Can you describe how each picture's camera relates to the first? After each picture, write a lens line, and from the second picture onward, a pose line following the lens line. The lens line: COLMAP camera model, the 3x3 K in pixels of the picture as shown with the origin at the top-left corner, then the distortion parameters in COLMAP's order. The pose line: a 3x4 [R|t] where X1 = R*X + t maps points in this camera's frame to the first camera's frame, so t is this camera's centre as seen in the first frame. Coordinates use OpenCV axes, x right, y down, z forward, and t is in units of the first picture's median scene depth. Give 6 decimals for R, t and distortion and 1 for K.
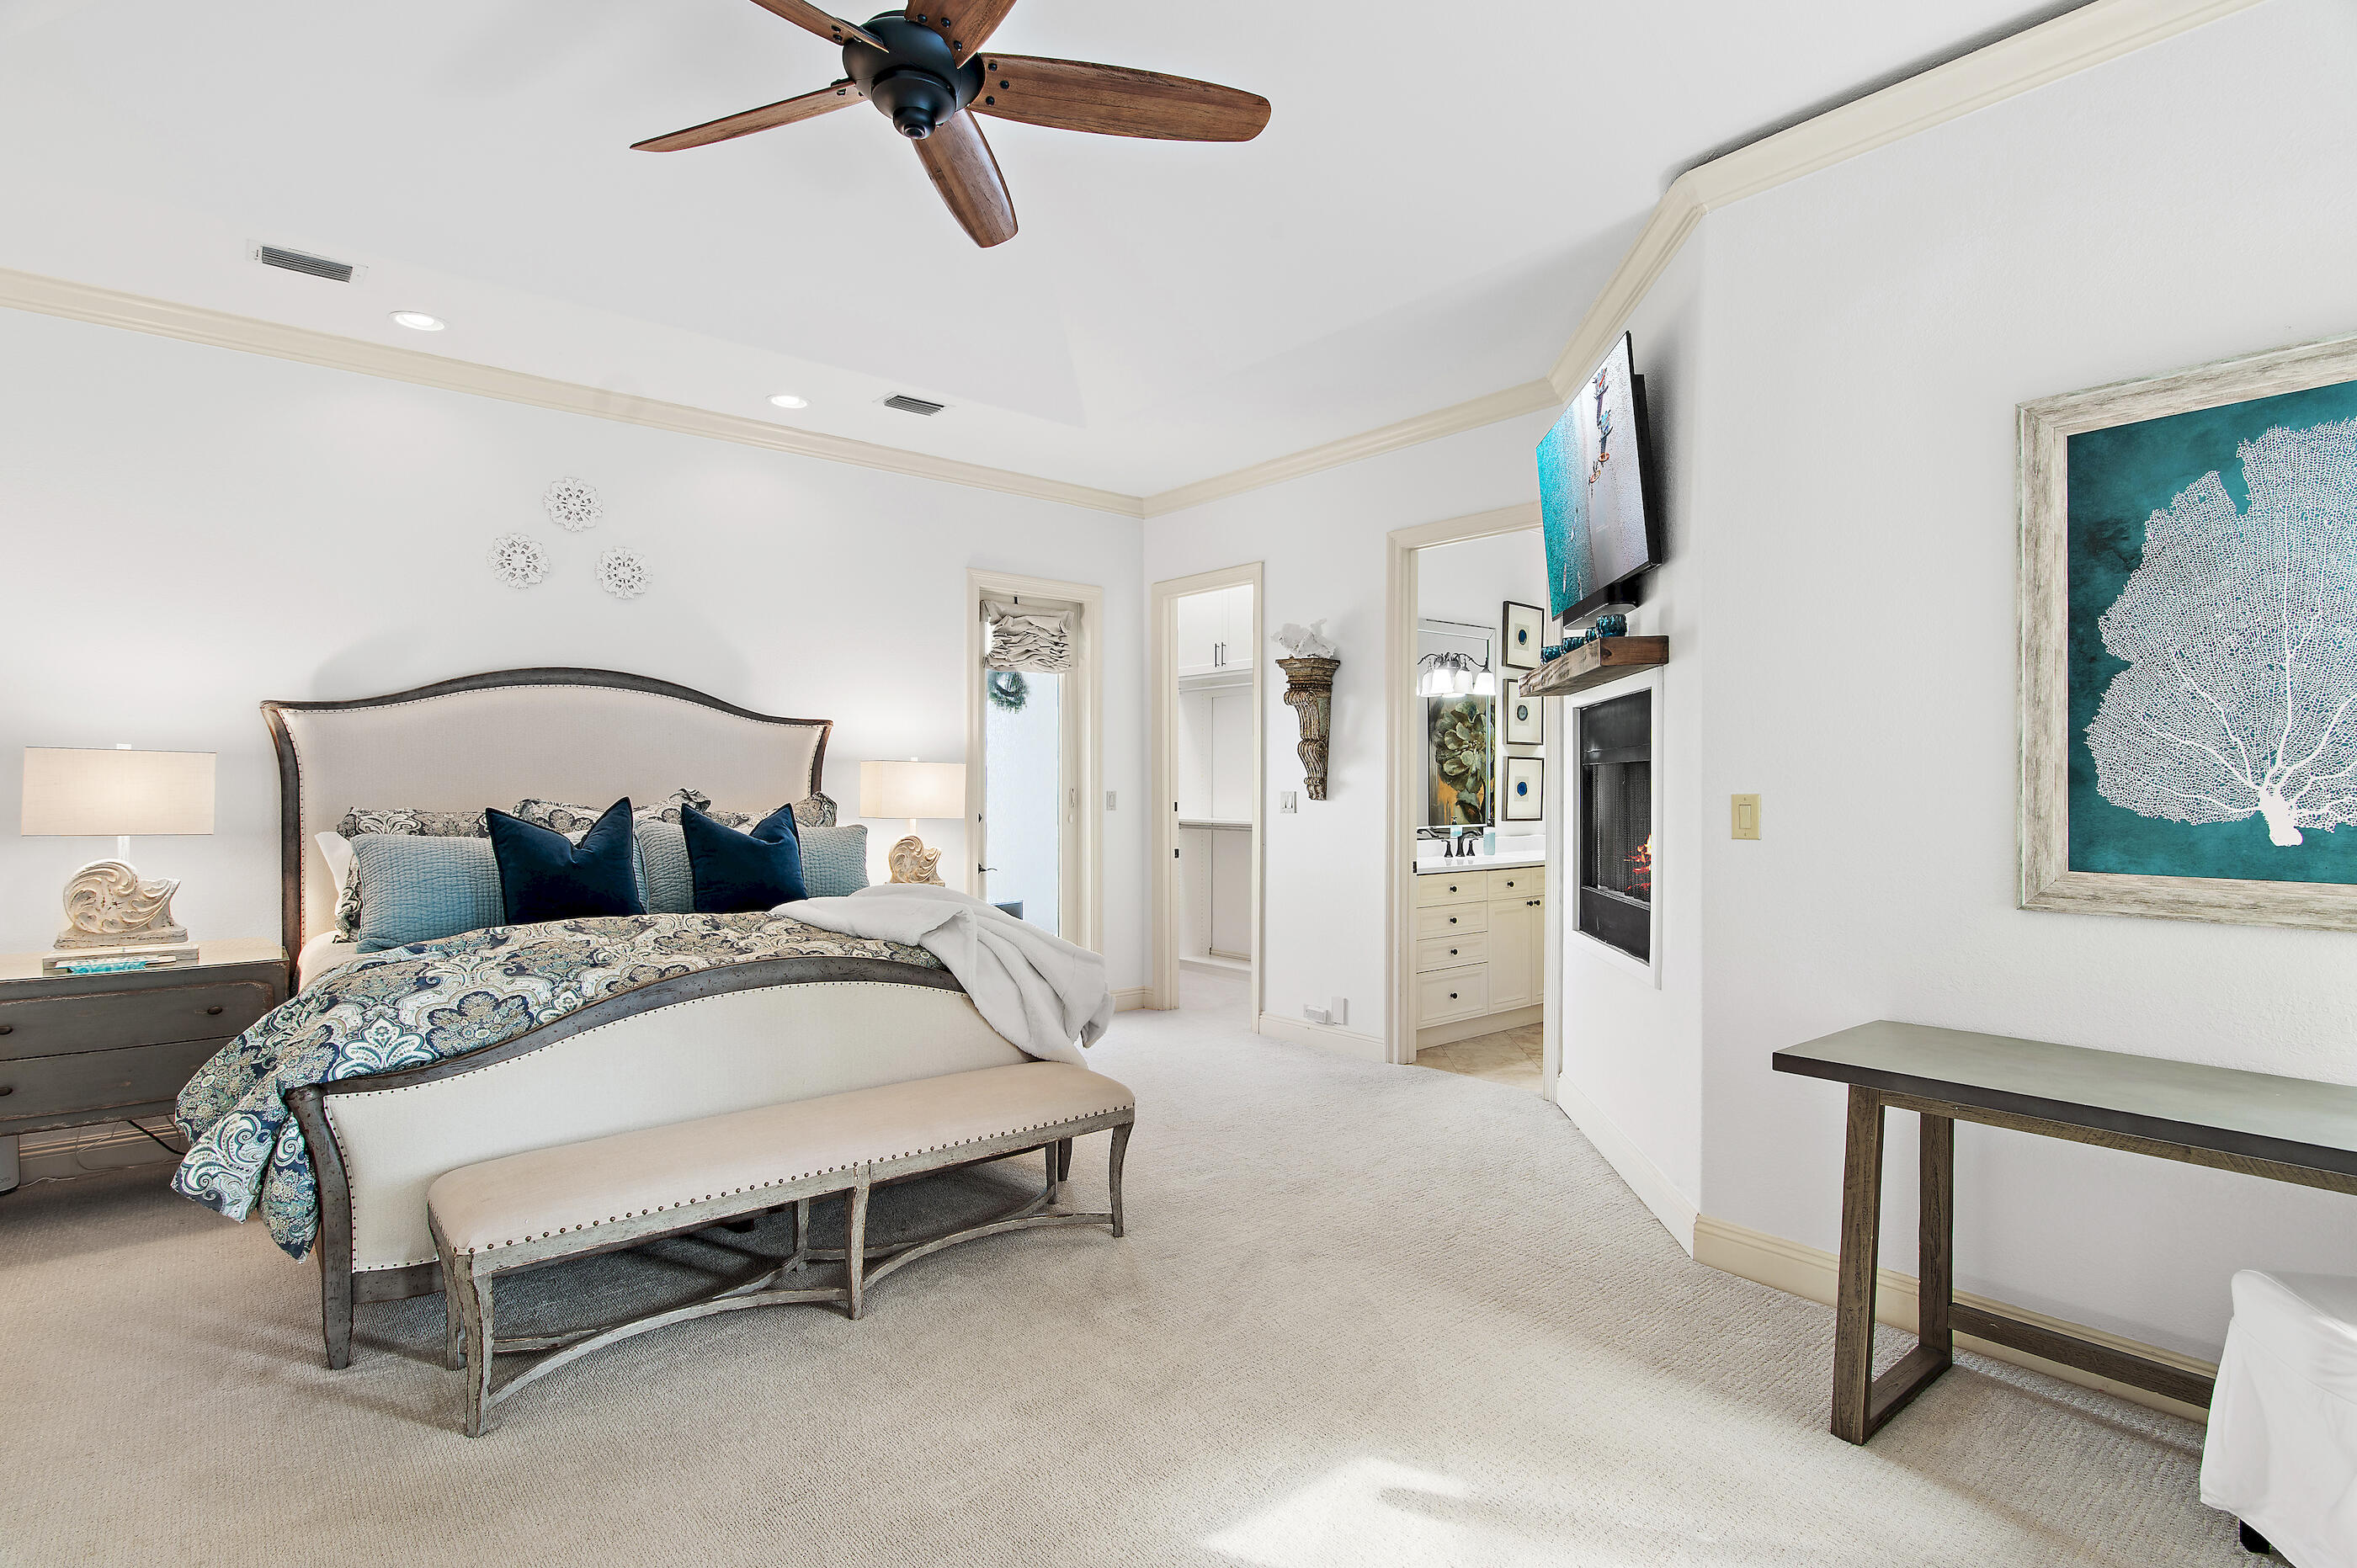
lens RADIAL K [[1184.9, 0, 1178.5], [0, 1184.9, 784.0], [0, 0, 1]] dist [-0.003243, -0.001427]
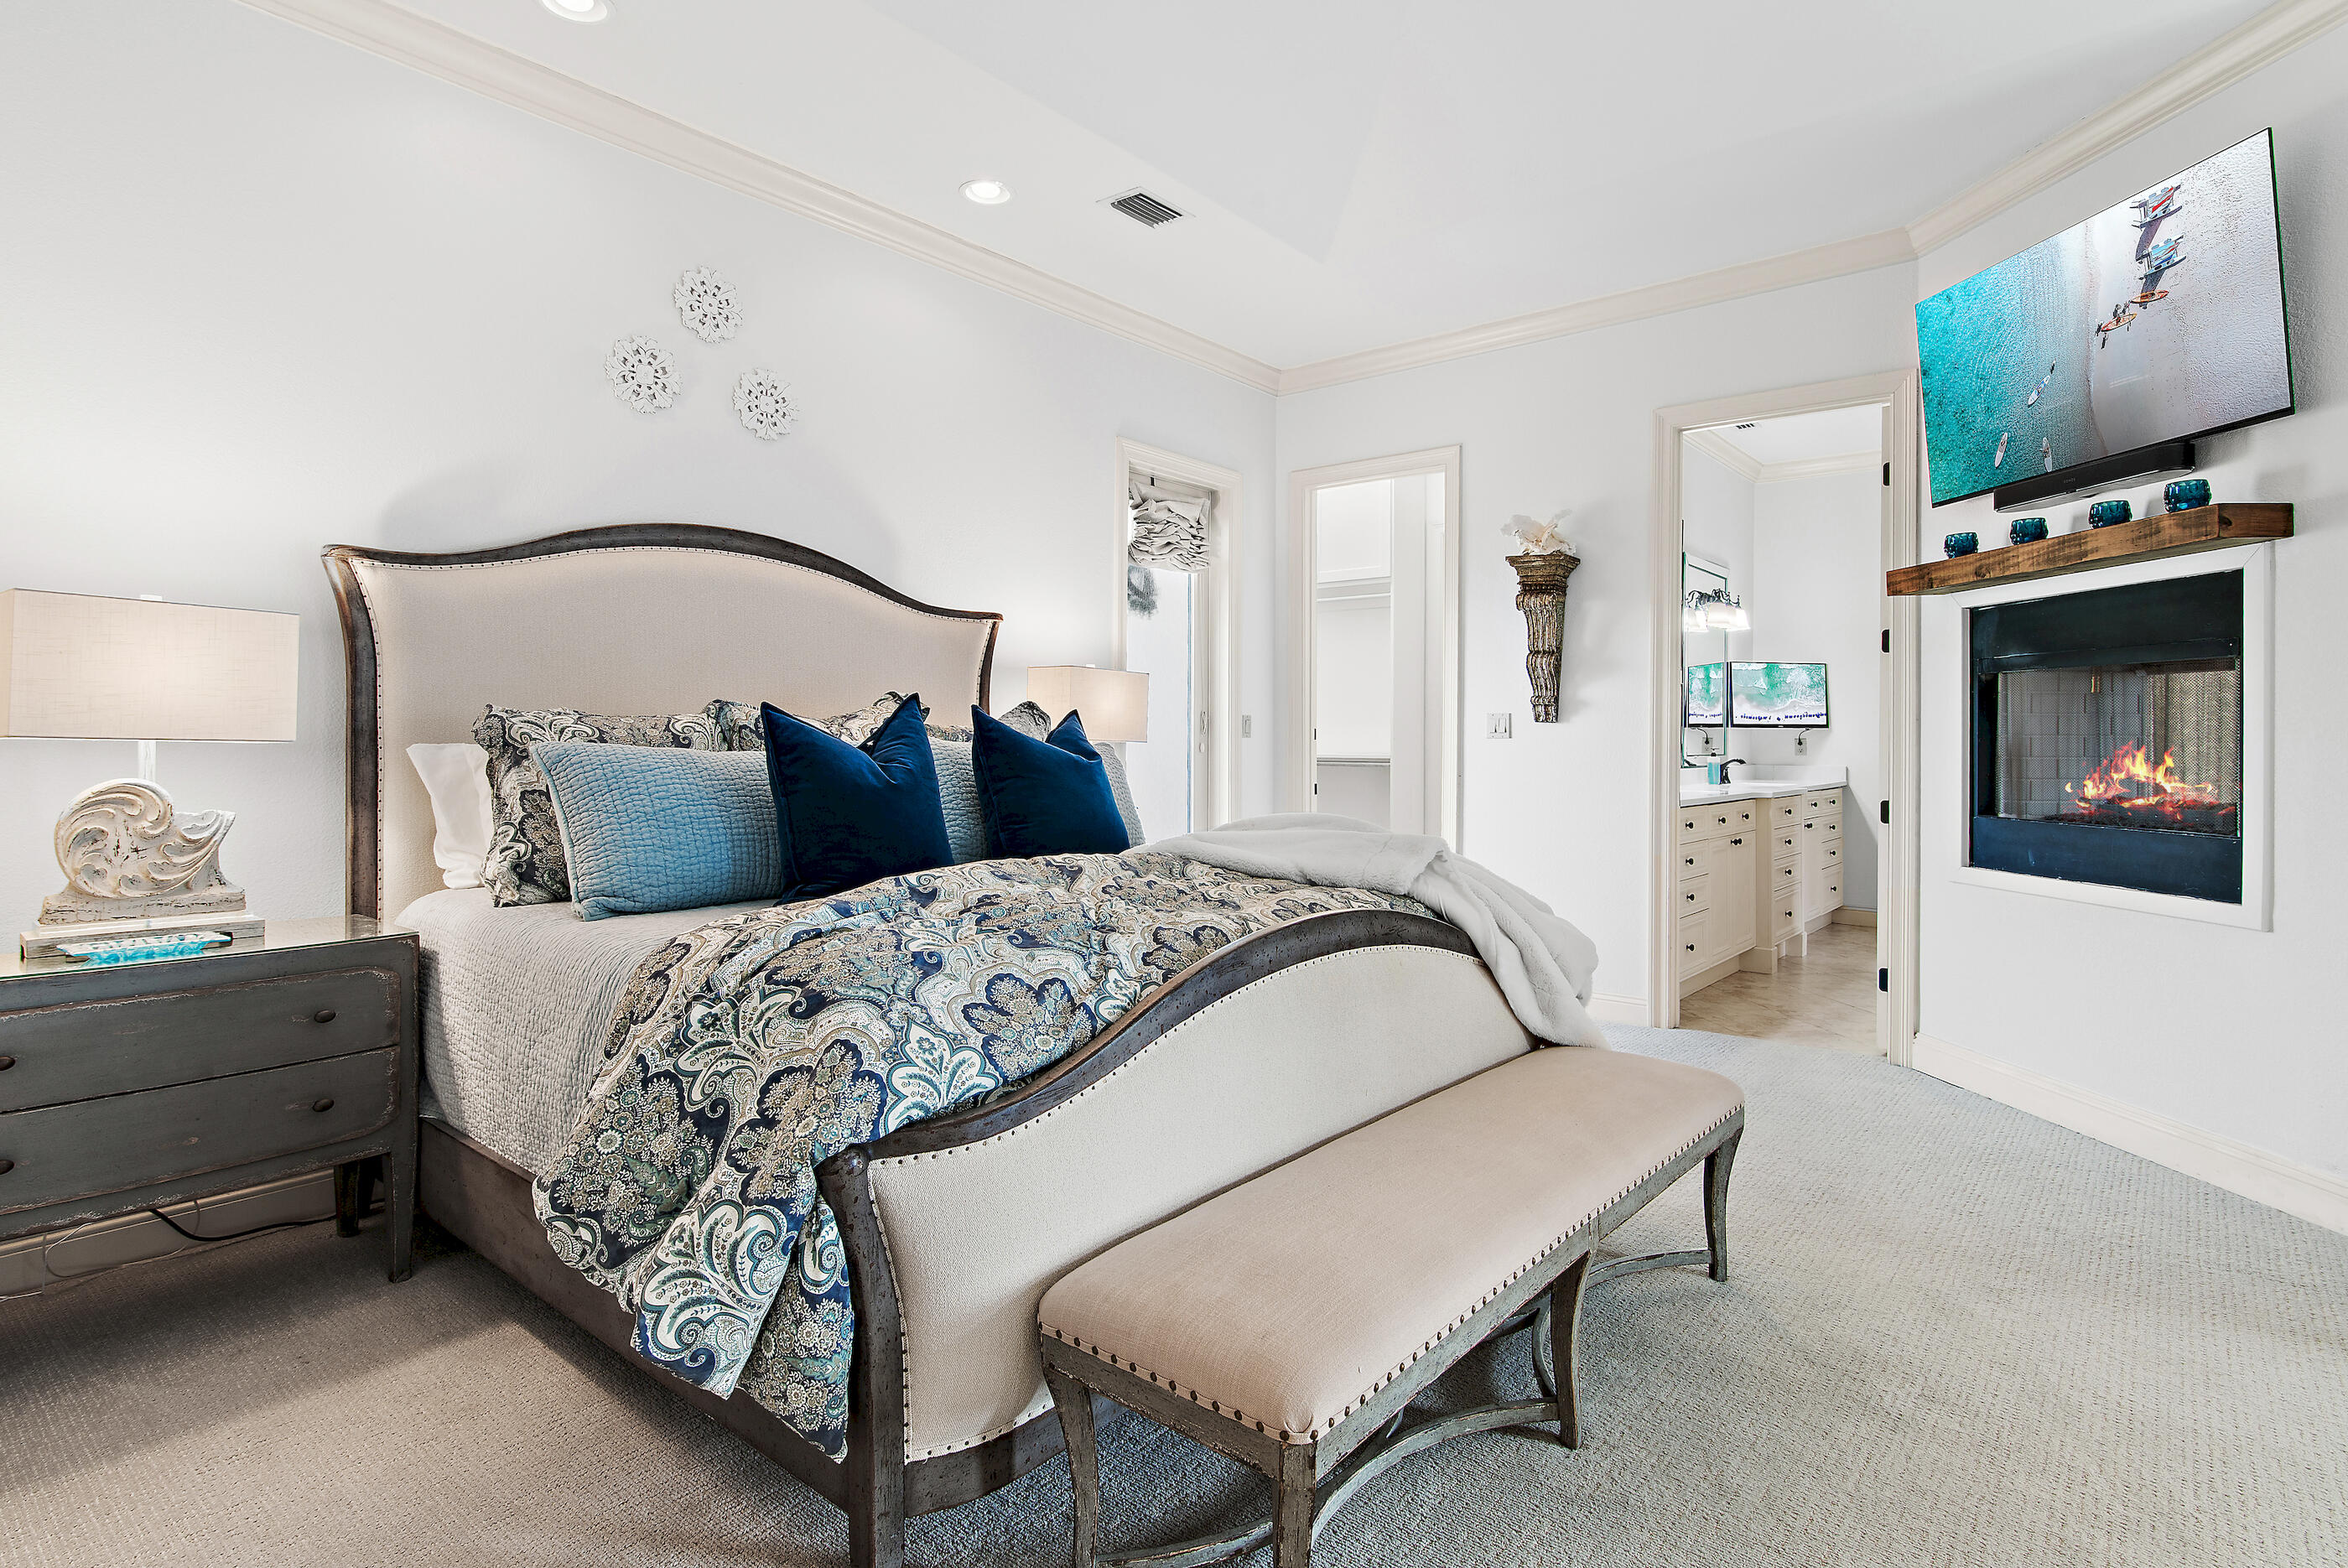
lens RADIAL K [[1209.6, 0, 1106.8], [0, 1209.6, 733.8], [0, 0, 1]] dist [0.018377, -0.027692]
pose [[0.985858, 0.005461, 0.167491, -0.497856], [-0.004791, 0.999979, -0.004404, 0.039674], [-0.167511, 0.003539, 0.985864, 0.278899]]
